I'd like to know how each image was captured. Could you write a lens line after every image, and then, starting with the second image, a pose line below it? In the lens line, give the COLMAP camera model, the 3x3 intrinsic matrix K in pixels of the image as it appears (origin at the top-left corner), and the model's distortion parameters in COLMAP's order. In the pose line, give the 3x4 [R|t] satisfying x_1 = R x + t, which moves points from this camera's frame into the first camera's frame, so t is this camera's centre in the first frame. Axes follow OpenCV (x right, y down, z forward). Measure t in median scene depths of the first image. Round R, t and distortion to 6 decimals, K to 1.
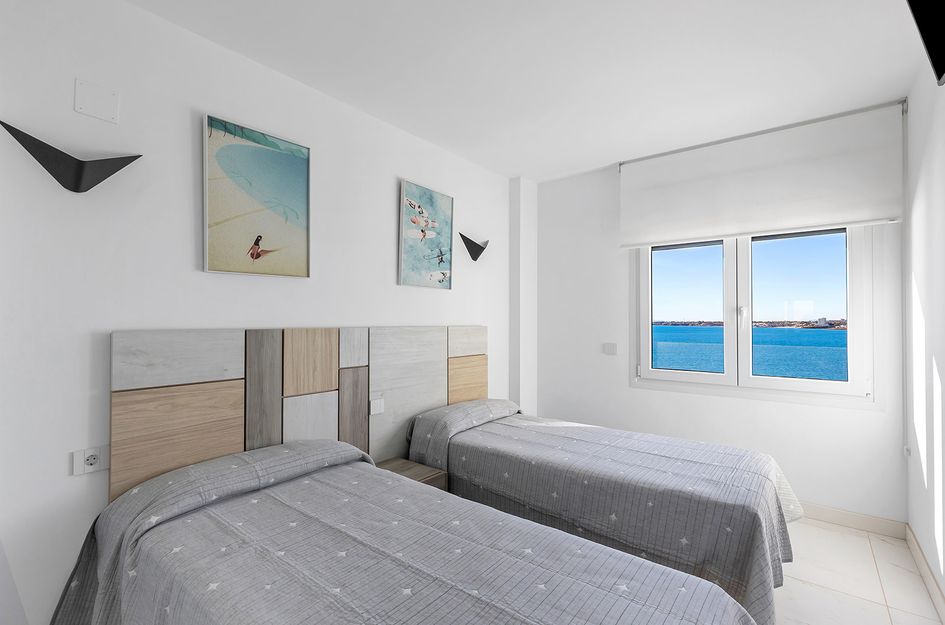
lens RADIAL K [[427.2, 0, 472.5], [0, 427.2, 312.5], [0, 0, 1]] dist [0.001776, 0.000091]
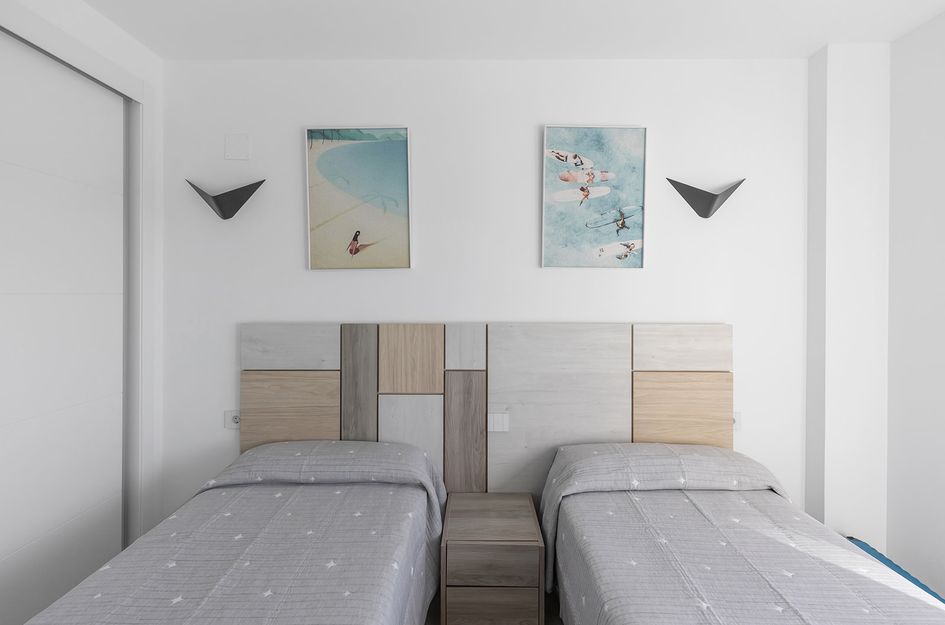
lens RADIAL K [[431.7, 0, 475.2], [0, 431.7, 290.3], [0, 0, 1]] dist [0.003037, -0.000007]
pose [[0.618903, -0.000411, -0.785468, 0.421396], [0.014210, 0.999842, 0.010674, -0.040418], [0.785339, -0.017768, 0.618811, 0.511965]]
